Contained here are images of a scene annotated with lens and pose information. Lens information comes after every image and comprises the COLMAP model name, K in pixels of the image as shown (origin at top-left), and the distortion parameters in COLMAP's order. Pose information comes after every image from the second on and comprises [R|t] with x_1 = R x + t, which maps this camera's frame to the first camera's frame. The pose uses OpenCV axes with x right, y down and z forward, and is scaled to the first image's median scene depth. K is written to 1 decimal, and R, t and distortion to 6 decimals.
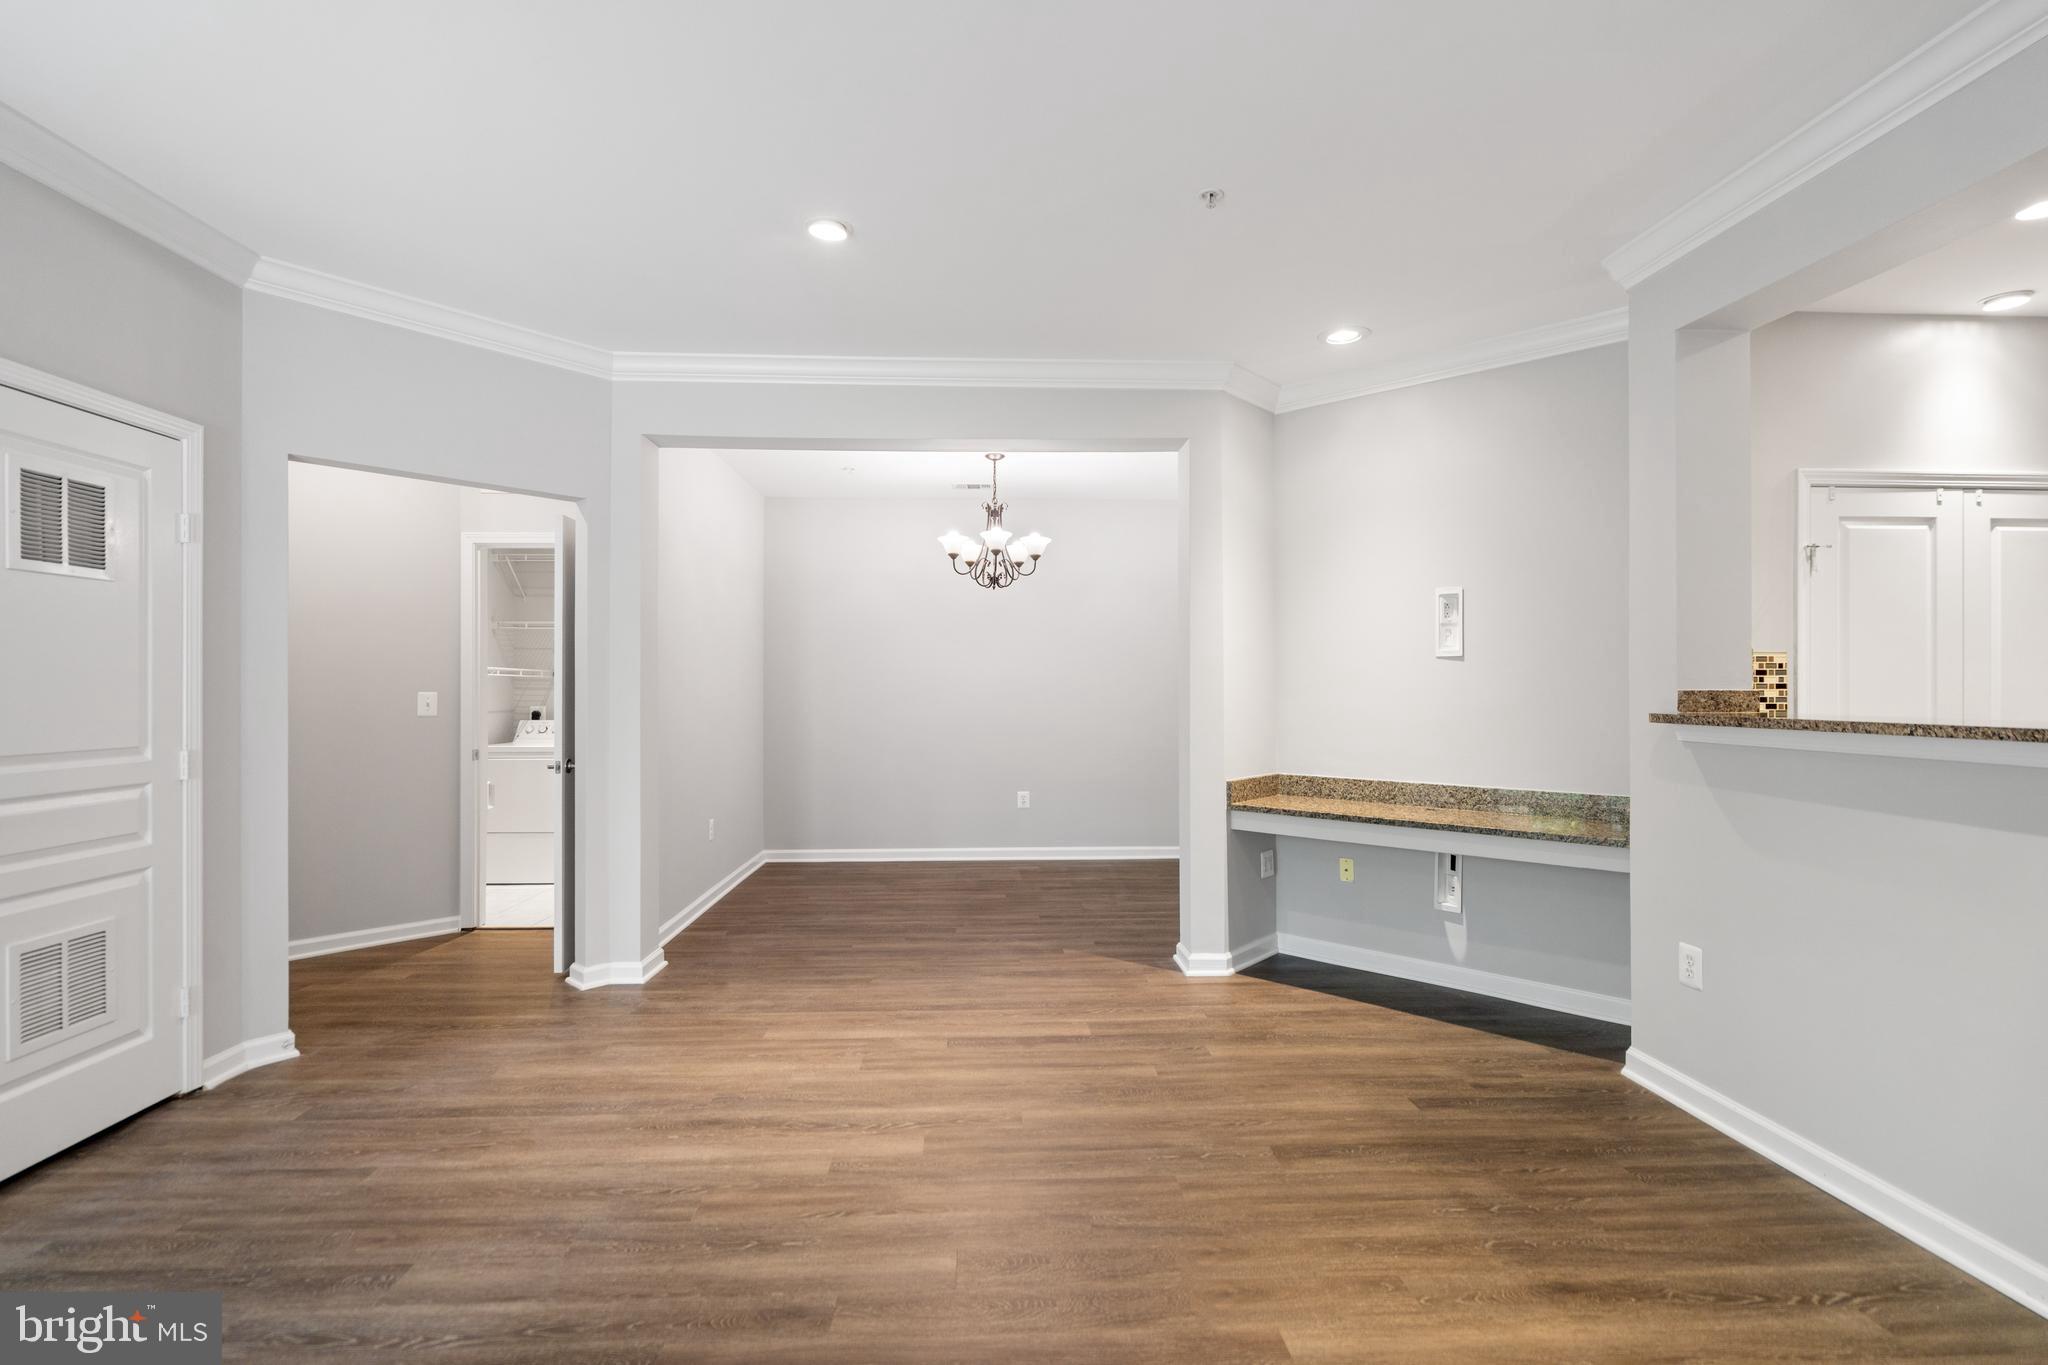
lens RADIAL K [[928.7, 0, 1014.5], [0, 928.7, 683.6], [0, 0, 1]] dist [-0.005887, 0.002855]
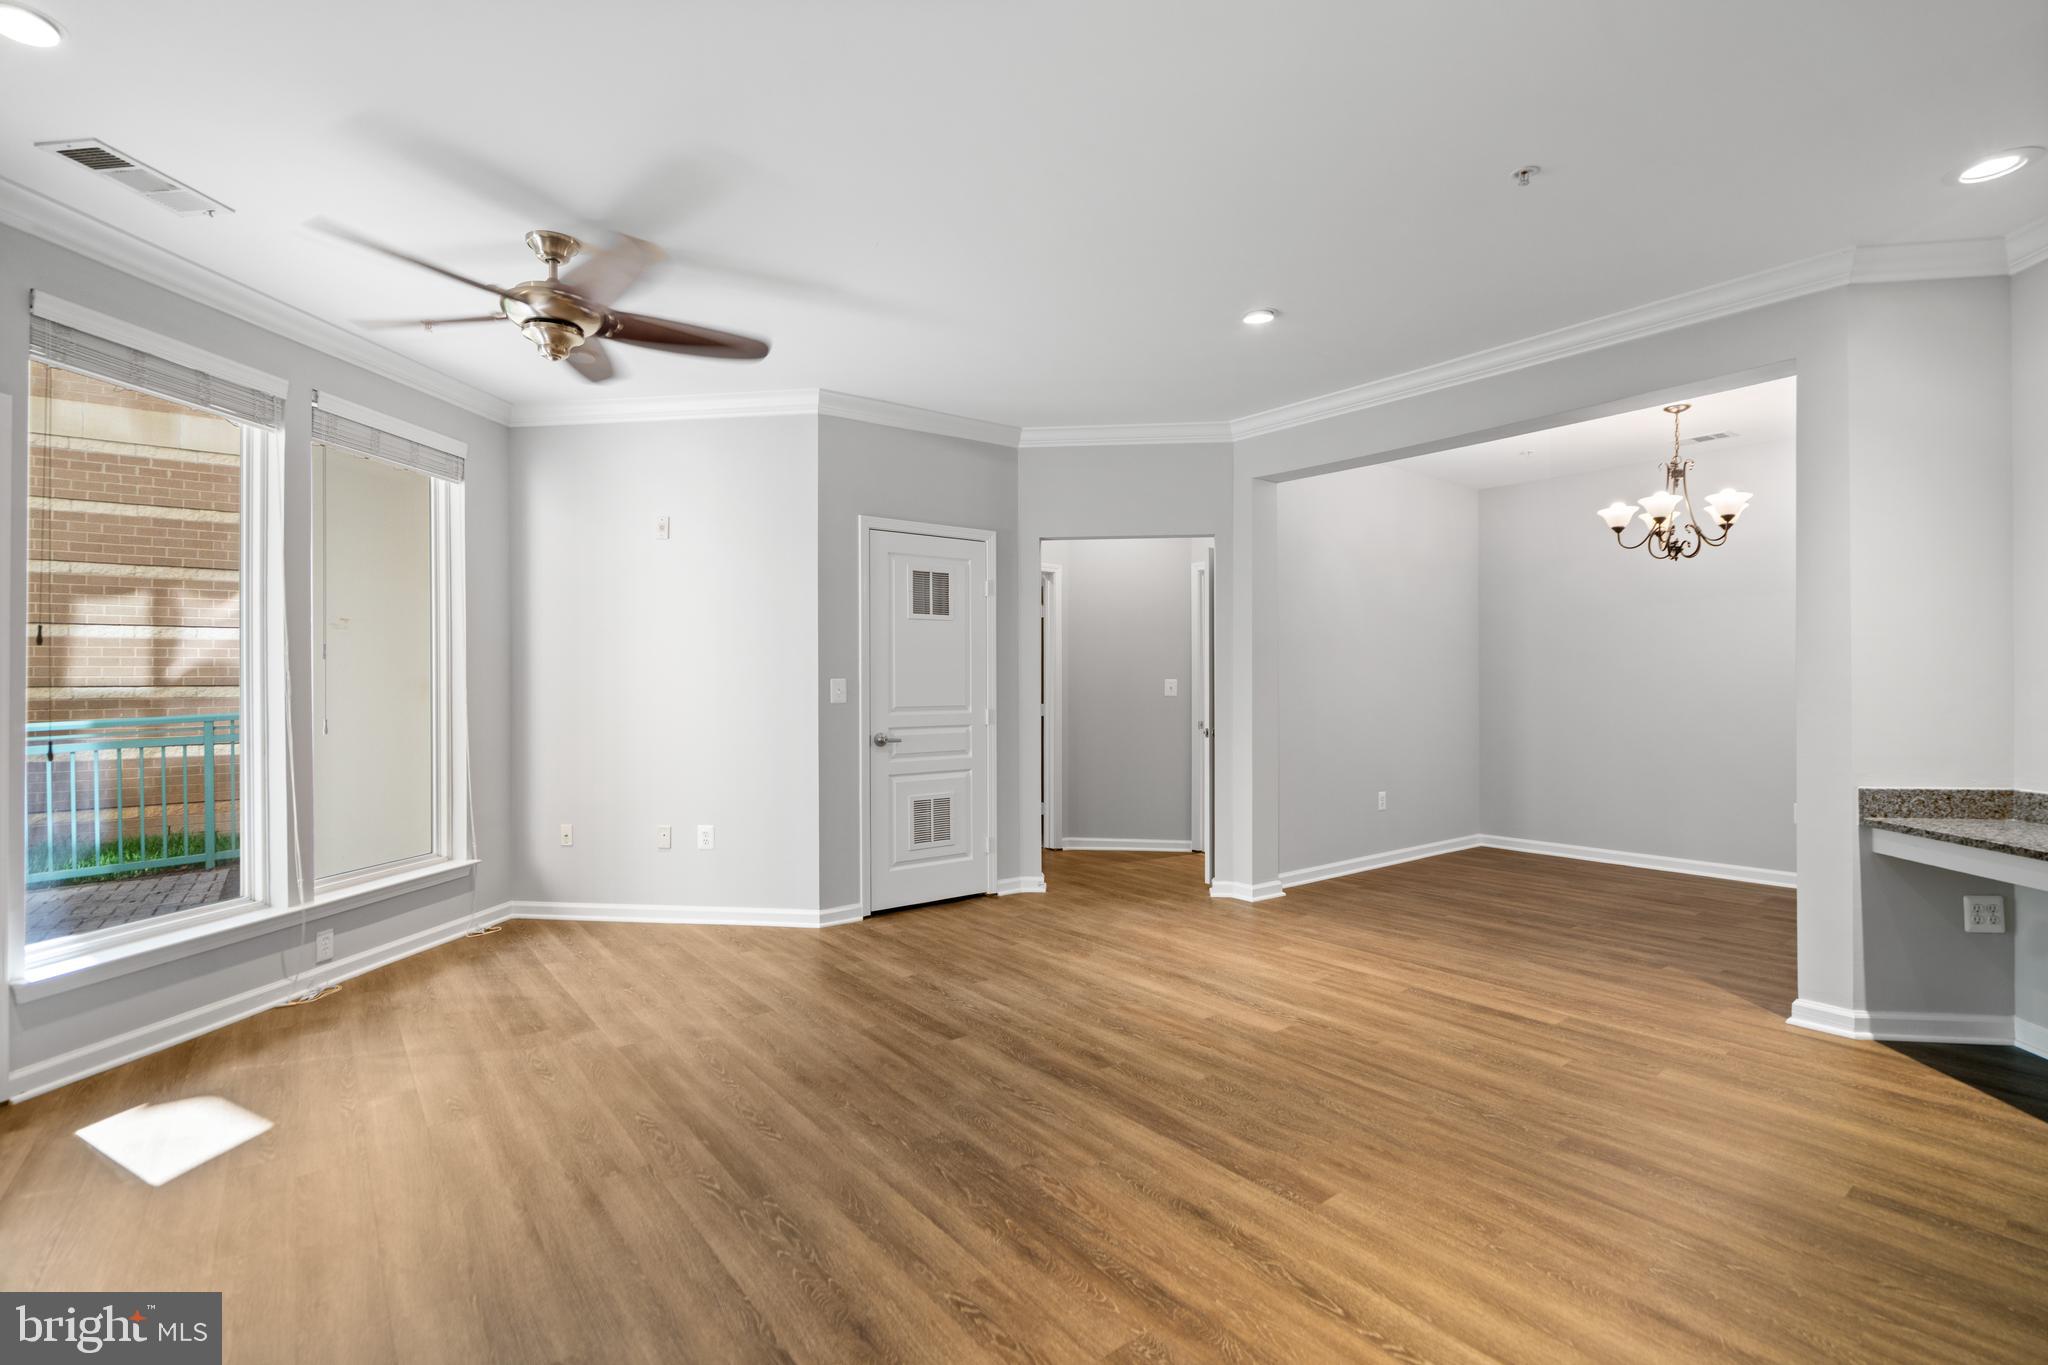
lens RADIAL K [[928.7, 0, 1015.2], [0, 928.7, 686.6], [0, 0, 1]] dist [-0.005887, 0.002855]
pose [[0.577305, 0.001174, -0.816528, 0.559249], [0.006154, 0.999964, 0.005789, 0.014250], [0.816506, -0.008367, 0.577277, -0.022354]]
